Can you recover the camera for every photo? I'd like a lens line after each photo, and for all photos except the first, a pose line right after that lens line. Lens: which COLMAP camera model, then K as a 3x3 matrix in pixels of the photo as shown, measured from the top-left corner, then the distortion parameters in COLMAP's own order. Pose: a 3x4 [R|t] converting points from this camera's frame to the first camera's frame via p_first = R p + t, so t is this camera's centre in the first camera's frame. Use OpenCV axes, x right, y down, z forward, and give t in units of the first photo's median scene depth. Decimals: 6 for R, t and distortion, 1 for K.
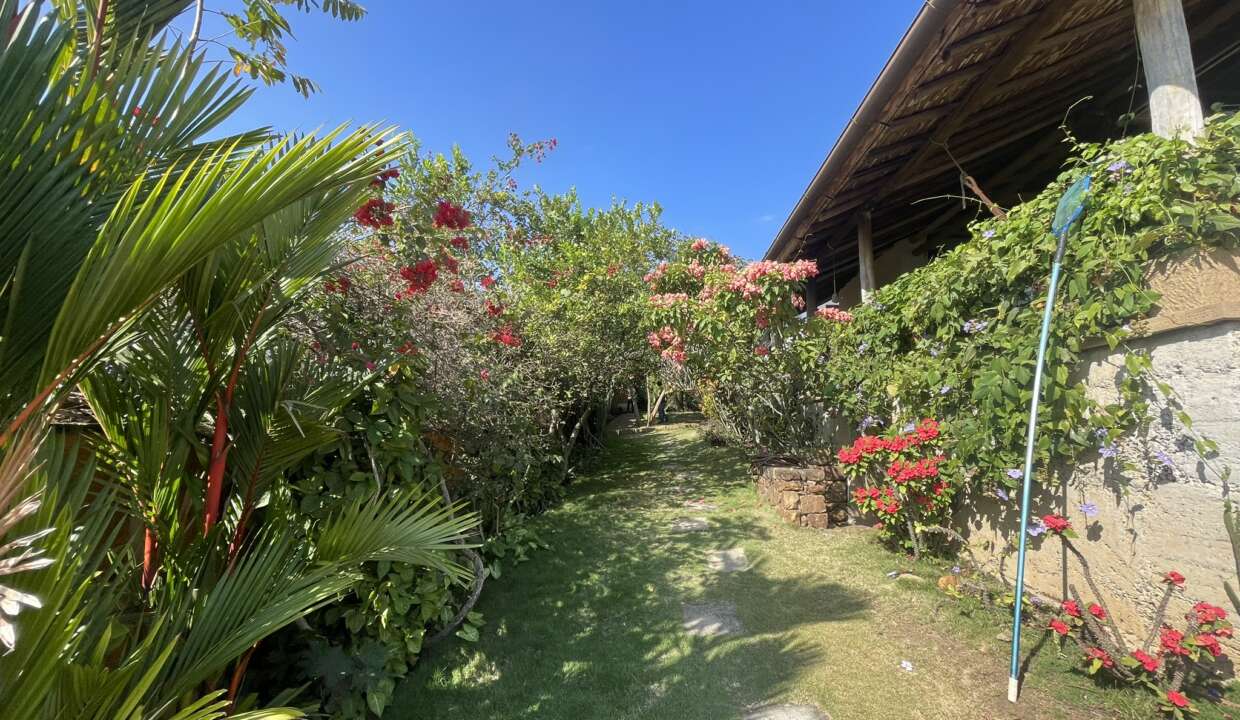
lens RADIAL K [[499.8, 0, 614.7], [0, 499.8, 361.5], [0, 0, 1]] dist [-0.000700, 0.000256]
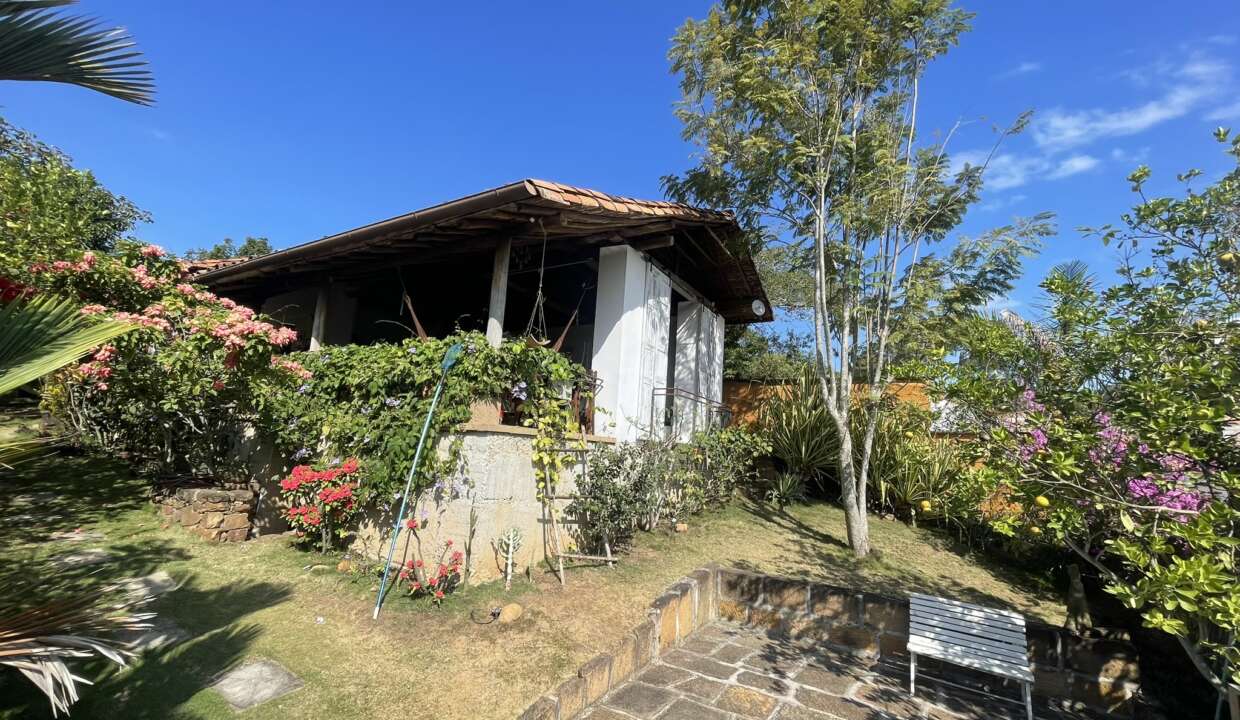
lens RADIAL K [[499.8, 0, 614.7], [0, 499.8, 361.5], [0, 0, 1]] dist [-0.000700, 0.000256]
pose [[0.438257, 0.171756, 0.882287, -0.434800], [-0.181975, 0.978201, -0.100036, -0.175516], [-0.880237, -0.116713, 0.459958, -0.381237]]
